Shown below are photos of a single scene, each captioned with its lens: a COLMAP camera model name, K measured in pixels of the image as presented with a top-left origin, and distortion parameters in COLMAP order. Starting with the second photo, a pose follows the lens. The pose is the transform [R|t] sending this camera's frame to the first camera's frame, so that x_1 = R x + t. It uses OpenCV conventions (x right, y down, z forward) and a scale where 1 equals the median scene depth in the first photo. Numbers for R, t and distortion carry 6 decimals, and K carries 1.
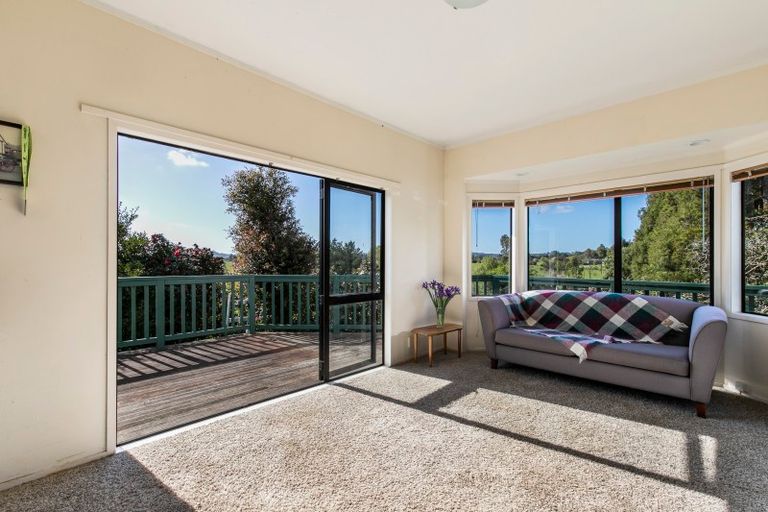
lens RADIAL K [[345.3, 0, 388.2], [0, 345.3, 262.4], [0, 0, 1]] dist [0.001550, -0.000281]
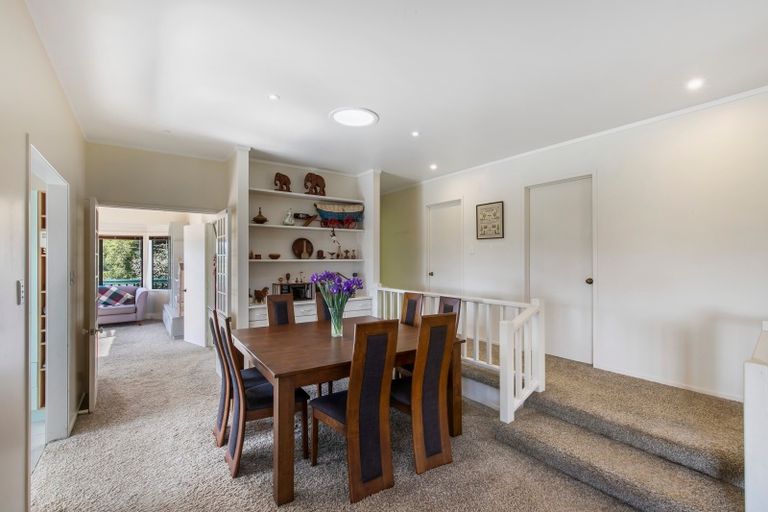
lens RADIAL K [[363.8, 0, 384.0], [0, 363.8, 256.0], [0, 0, 1]] dist [0.000786, -0.000060]
pose [[0.207861, 0.010594, 0.978101, -1.240993], [-0.001701, 0.999944, -0.010469, -0.076849], [-0.978157, 0.000513, 0.207868, -1.223082]]
